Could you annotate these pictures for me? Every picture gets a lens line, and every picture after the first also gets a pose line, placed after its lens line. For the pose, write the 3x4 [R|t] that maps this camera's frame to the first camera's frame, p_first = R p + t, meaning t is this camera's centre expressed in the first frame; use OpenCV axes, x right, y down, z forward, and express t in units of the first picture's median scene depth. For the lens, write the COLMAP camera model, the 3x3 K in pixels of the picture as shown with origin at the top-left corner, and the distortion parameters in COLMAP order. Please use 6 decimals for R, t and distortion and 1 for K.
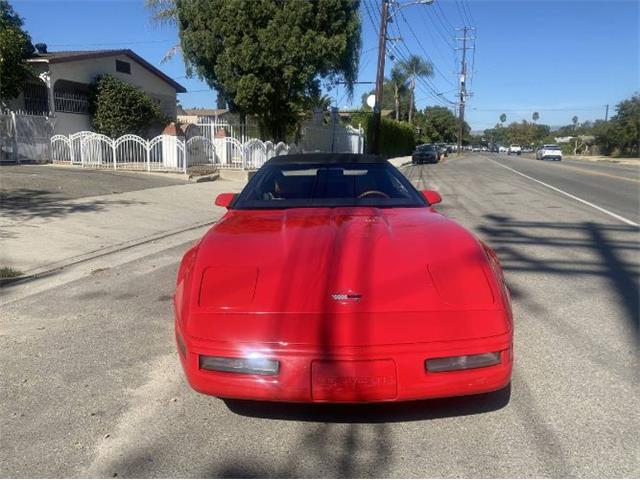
lens RADIAL K [[488.6, 0, 302.5], [0, 488.6, 236.6], [0, 0, 1]] dist [0.007852, -0.004958]
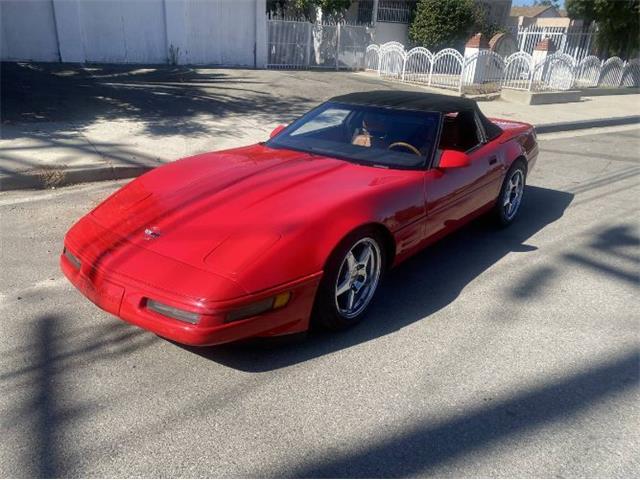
lens RADIAL K [[472.4, 0, 305.7], [0, 472.4, 242.3], [0, 0, 1]] dist [0.001439, 0.000639]
pose [[0.763799, 0.265546, -0.588300, 0.128652], [-0.141902, 0.958235, 0.248294, -0.024131], [0.629663, -0.106166, 0.769580, 0.038642]]
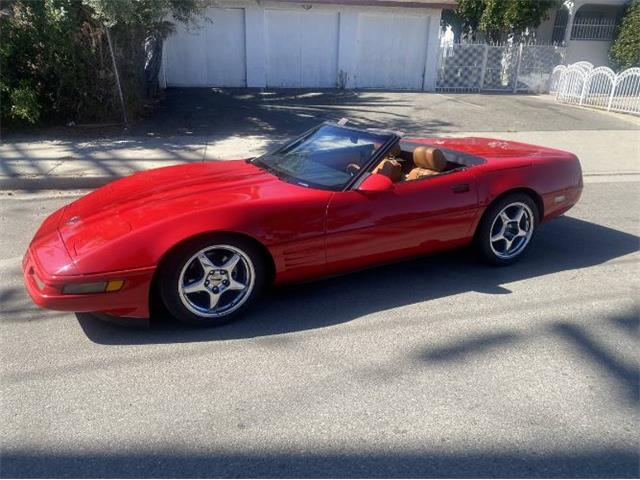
lens RADIAL K [[477.6, 0, 320.0], [0, 477.6, 240.0], [0, 0, 1]] dist [0.004797, -0.007333]
pose [[0.449226, 0.305455, -0.839579, 0.204594], [-0.164450, 0.951952, 0.258347, -0.040170], [0.878153, 0.022013, 0.477874, 0.113473]]
